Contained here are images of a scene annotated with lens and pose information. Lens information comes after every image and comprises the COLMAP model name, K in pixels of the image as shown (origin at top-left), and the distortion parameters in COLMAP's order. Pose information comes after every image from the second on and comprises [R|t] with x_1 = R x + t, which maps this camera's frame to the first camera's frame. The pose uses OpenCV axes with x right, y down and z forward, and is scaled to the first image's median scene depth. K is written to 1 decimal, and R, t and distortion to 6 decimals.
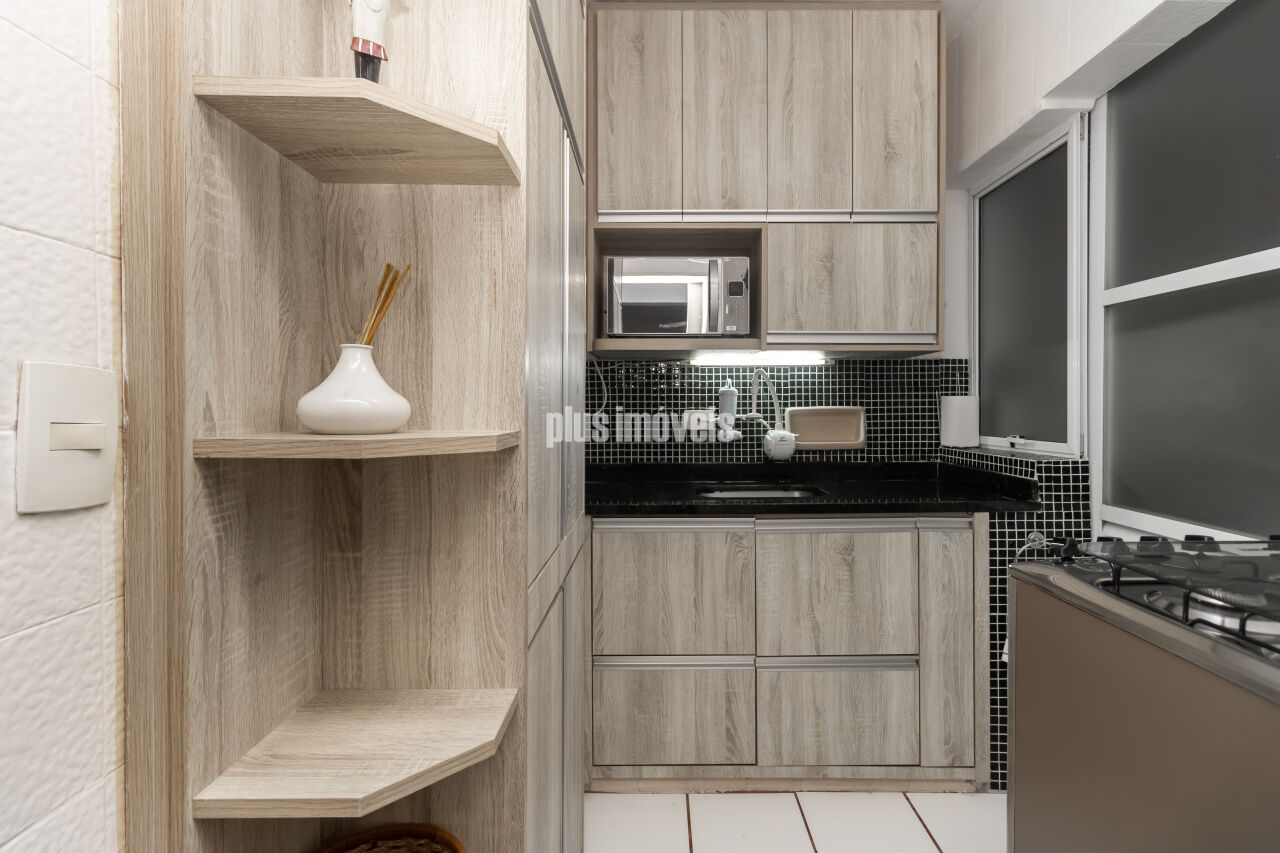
lens RADIAL K [[586.2, 0, 640.7], [0, 586.2, 408.5], [0, 0, 1]] dist [0.004169, 0.000392]
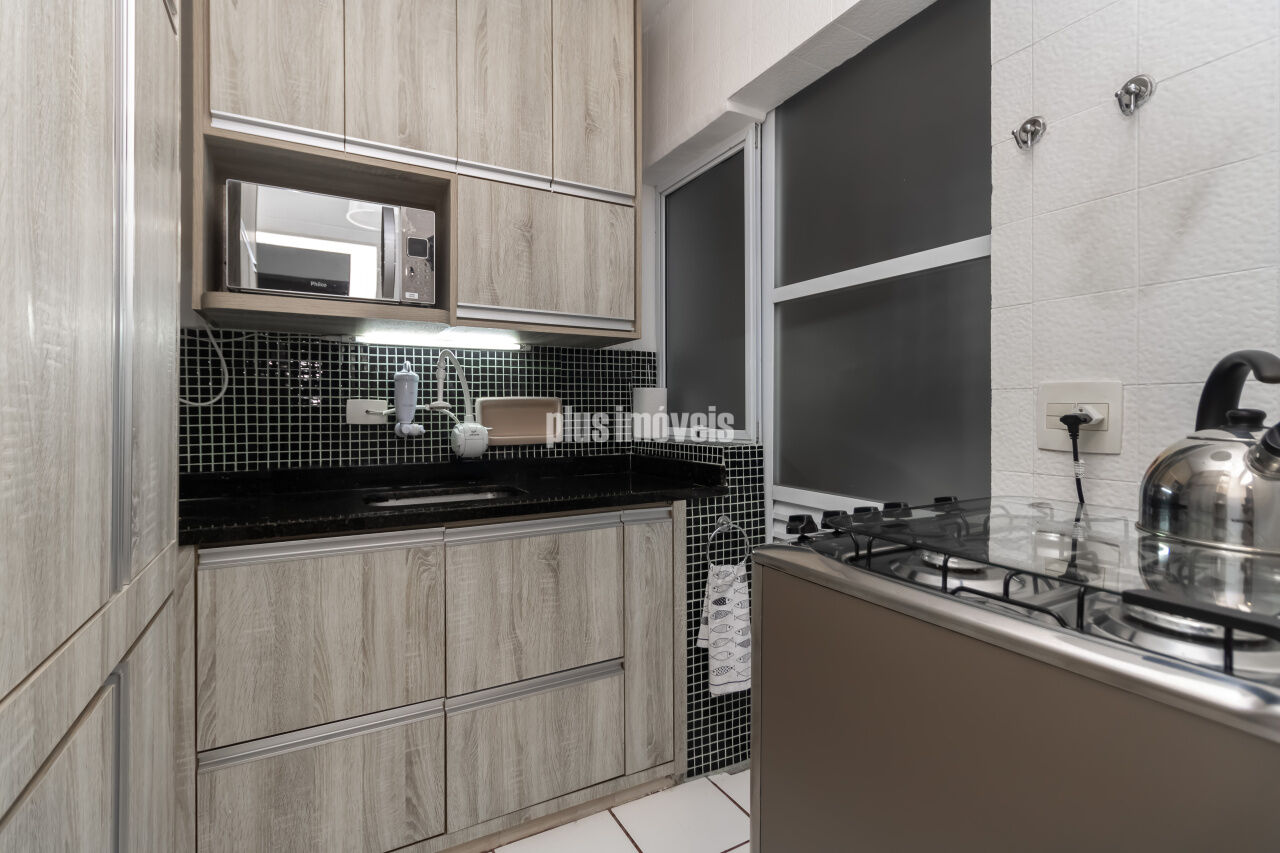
lens RADIAL K [[554.7, 0, 609.0], [0, 554.7, 426.7], [0, 0, 1]] dist [0.004988, 0.000273]
pose [[0.867130, 0.001025, 0.498081, 0.010085], [-0.003320, 0.999988, 0.003722, 0.043942], [-0.498071, -0.004881, 0.867123, 0.221367]]
